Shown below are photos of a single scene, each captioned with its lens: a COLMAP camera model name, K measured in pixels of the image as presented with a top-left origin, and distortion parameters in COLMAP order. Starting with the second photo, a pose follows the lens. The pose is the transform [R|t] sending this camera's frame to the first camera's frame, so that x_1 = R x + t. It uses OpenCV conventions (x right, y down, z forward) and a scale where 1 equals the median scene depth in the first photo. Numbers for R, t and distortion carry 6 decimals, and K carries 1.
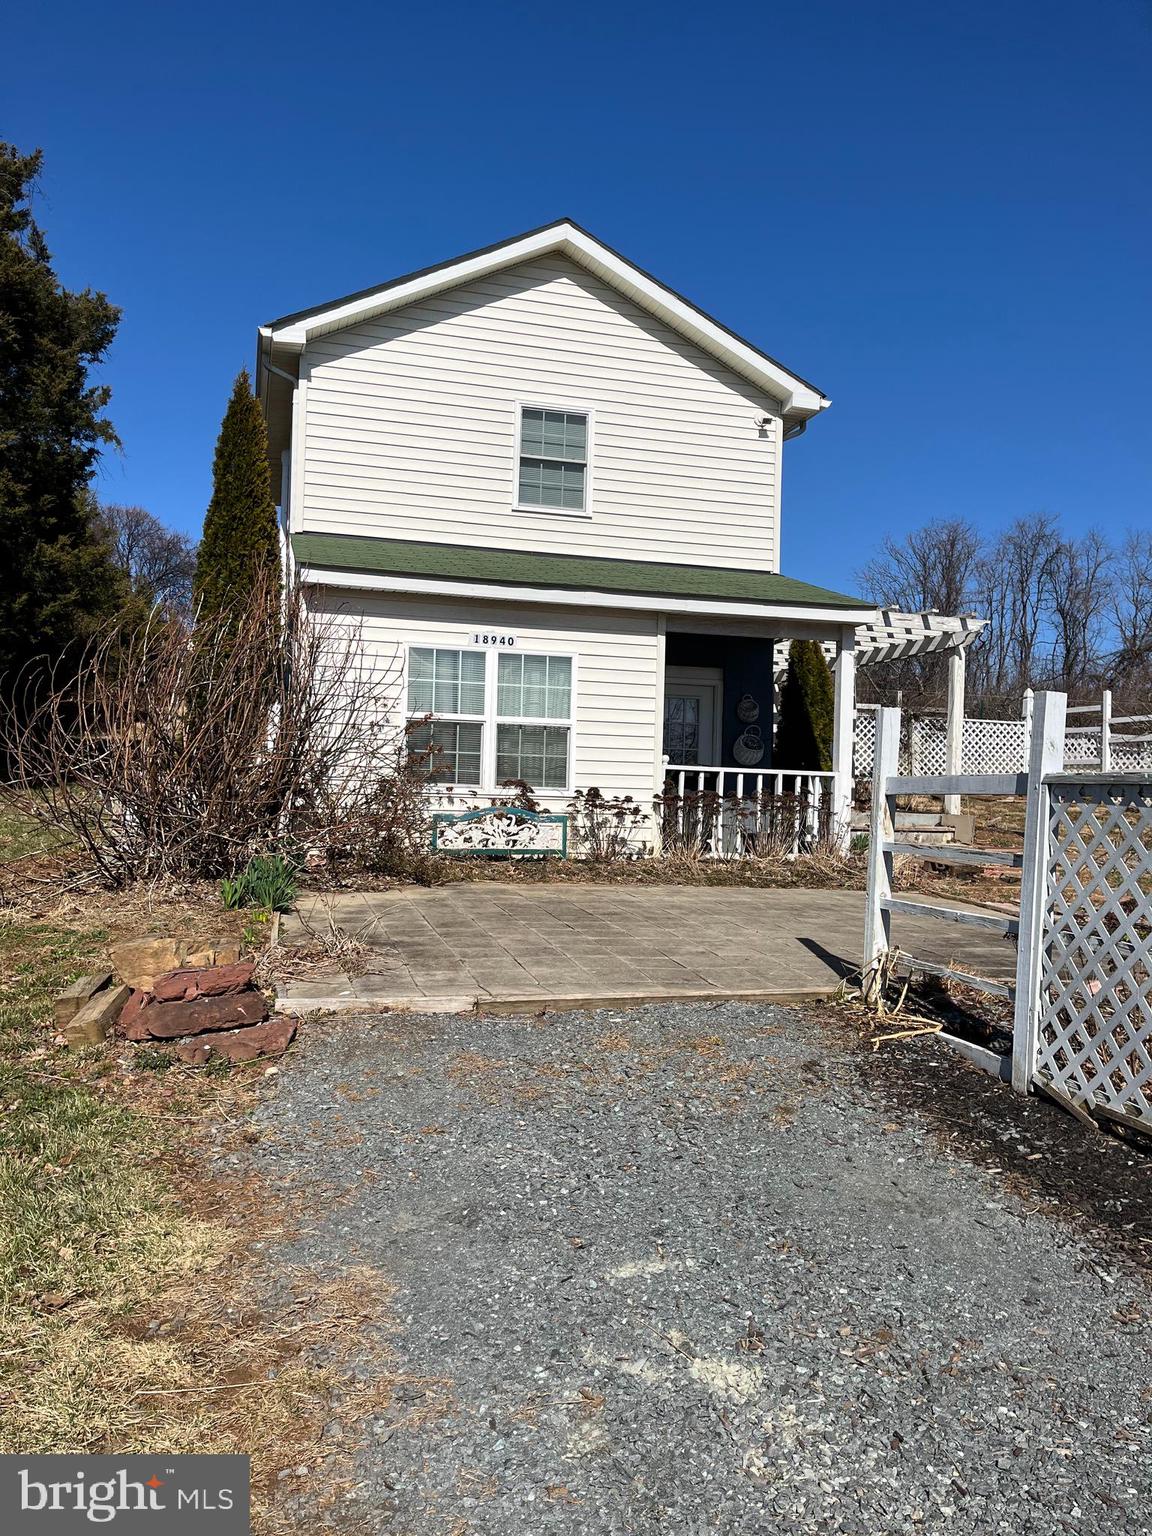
lens RADIAL K [[1146.1, 0, 576.0], [0, 1146.1, 768.0], [0, 0, 1]] dist [0.100989, -0.143586]
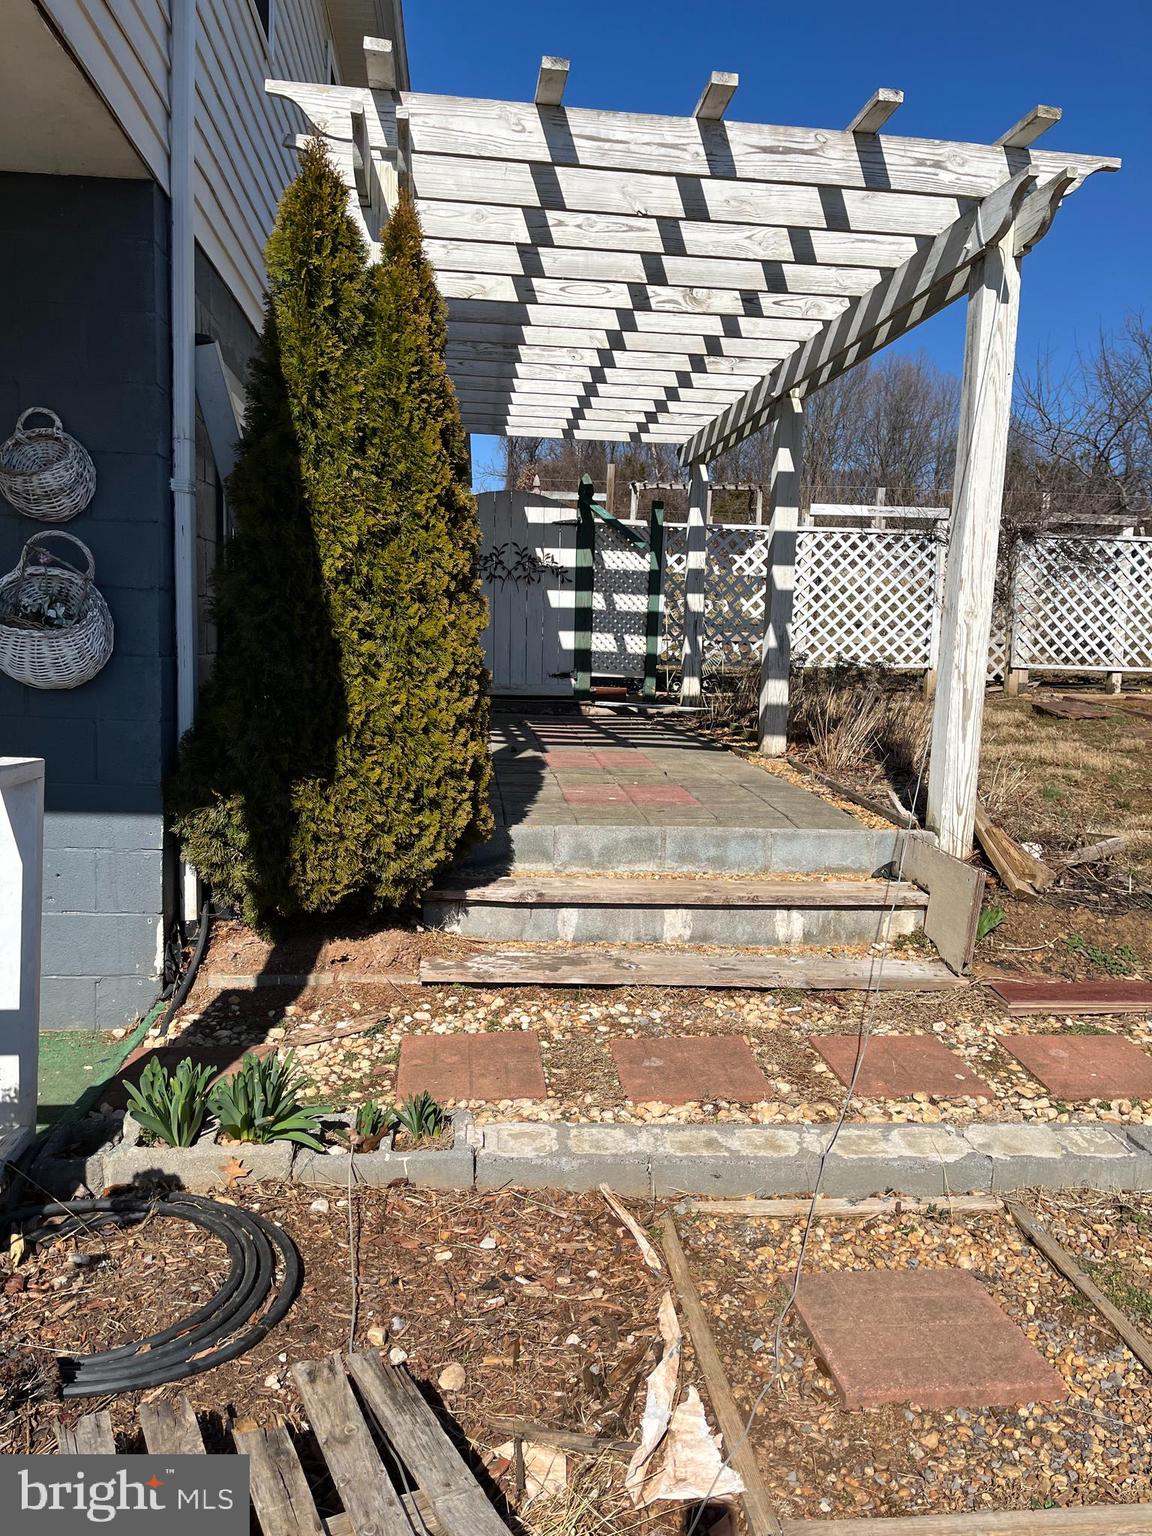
lens RADIAL K [[1146.1, 0, 576.0], [0, 1146.1, 768.0], [0, 0, 1]] dist [0.100989, -0.143586]
pose [[0.983181, 0.028805, -0.180350, 0.201865], [-0.003842, 0.990528, 0.137257, -0.013559], [0.182596, -0.134256, 0.973979, 0.487607]]
